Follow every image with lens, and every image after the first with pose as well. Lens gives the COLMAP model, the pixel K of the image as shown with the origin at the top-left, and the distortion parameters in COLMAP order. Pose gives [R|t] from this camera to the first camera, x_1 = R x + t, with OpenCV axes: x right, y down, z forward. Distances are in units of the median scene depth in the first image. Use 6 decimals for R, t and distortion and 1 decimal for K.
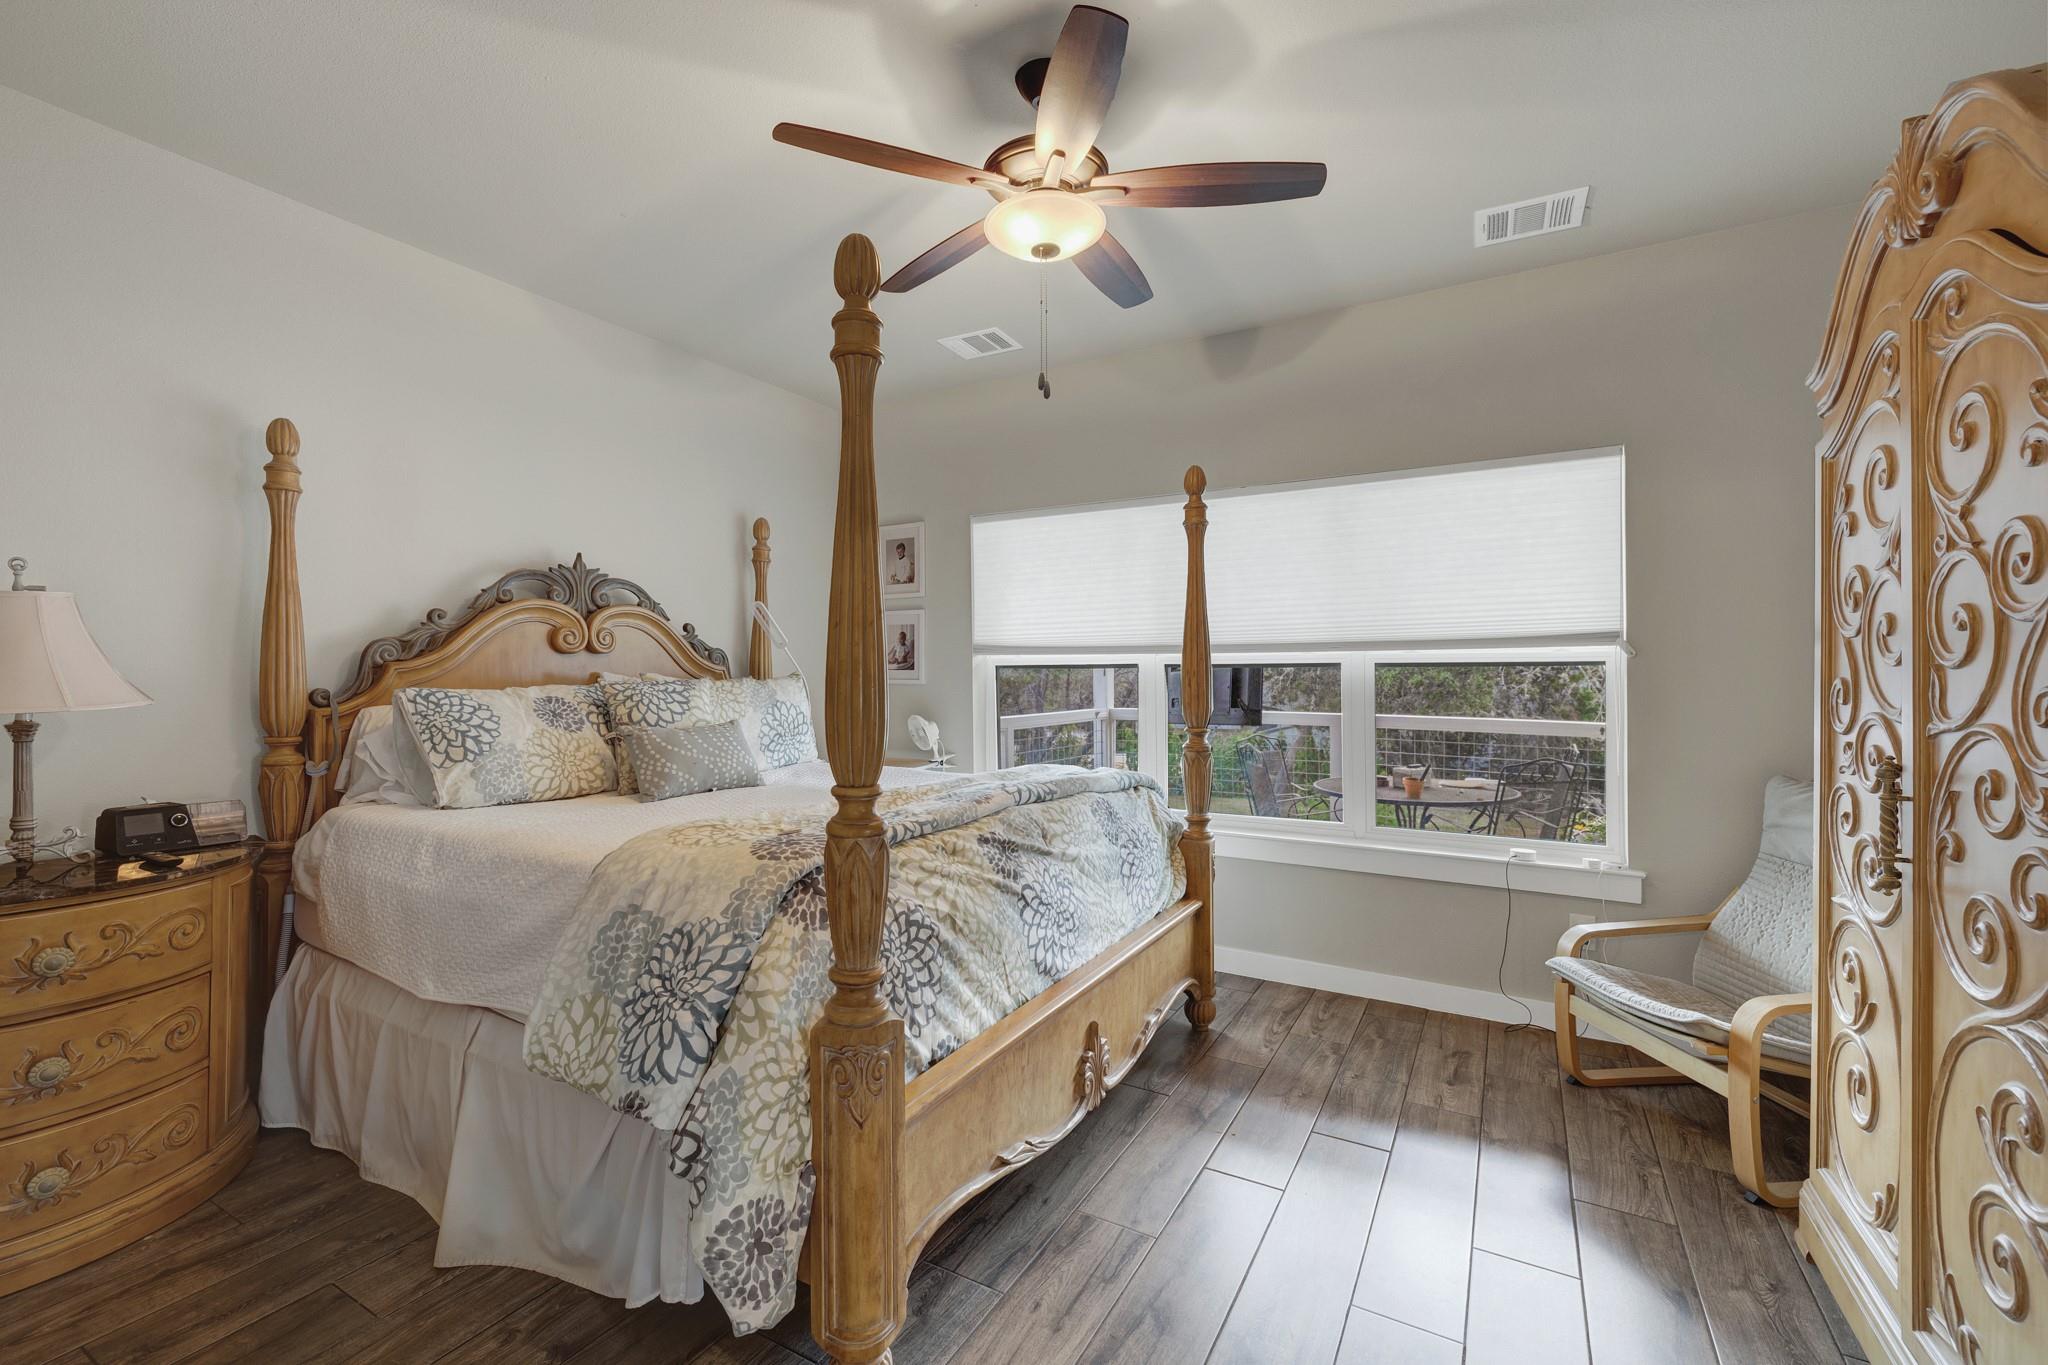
lens RADIAL K [[871.9, 0, 1015.0], [0, 871.9, 679.0], [0, 0, 1]] dist [0.005208, -0.000123]
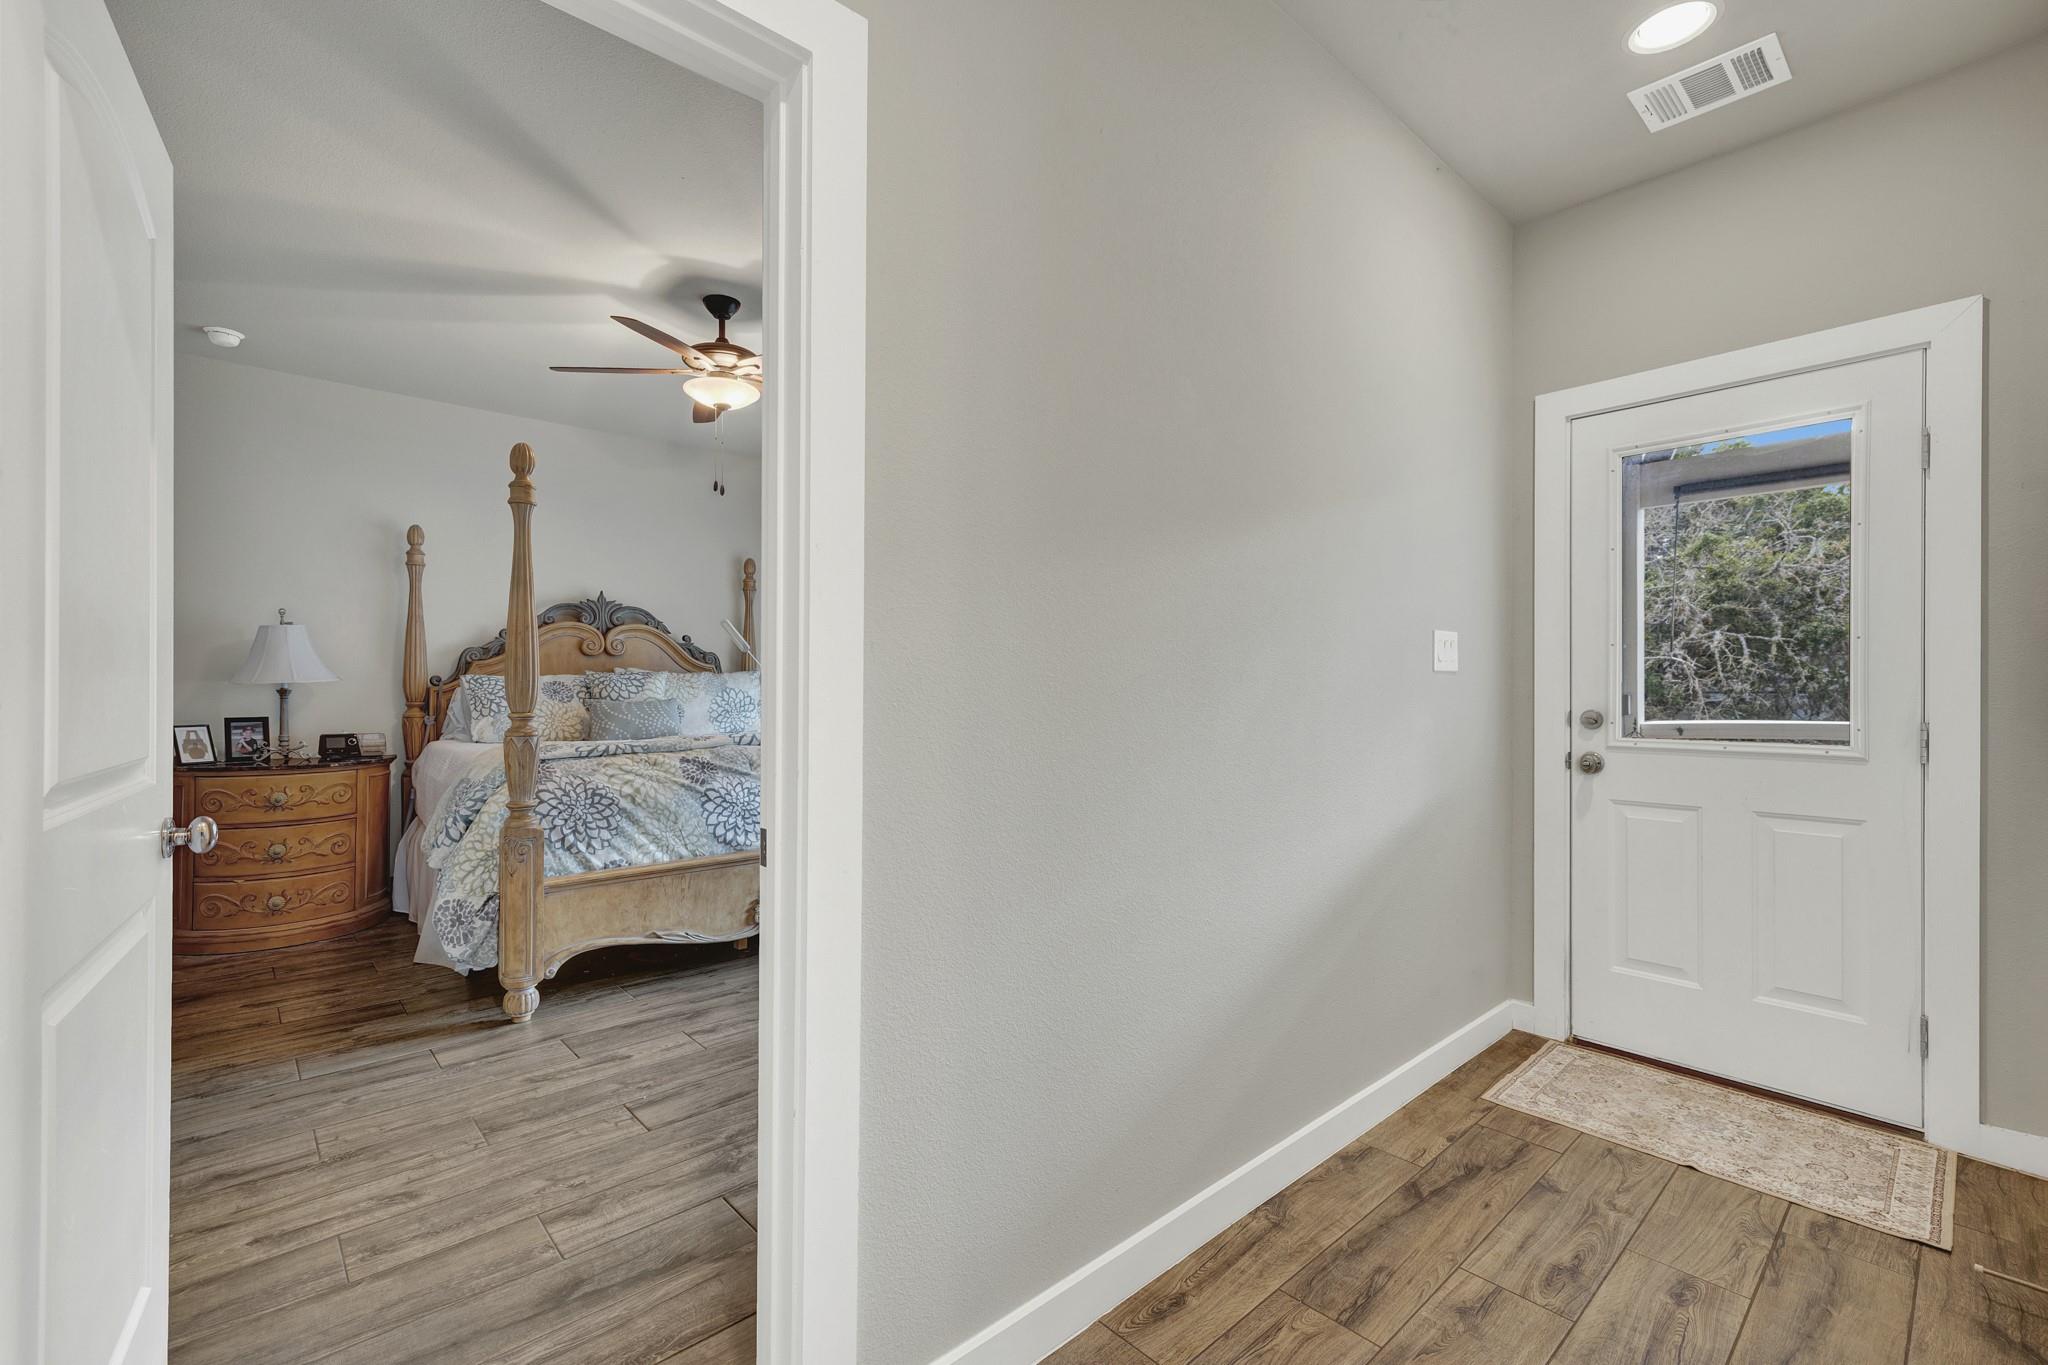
lens RADIAL K [[876.6, 0, 1010.2], [0, 876.6, 687.2], [0, 0, 1]] dist [0.000142, 0.000071]
pose [[0.952967, 0.000523, -0.303075, 1.116400], [-0.001239, 0.999997, -0.002170, 0.048640], [0.303073, 0.002443, 0.952964, -0.439736]]
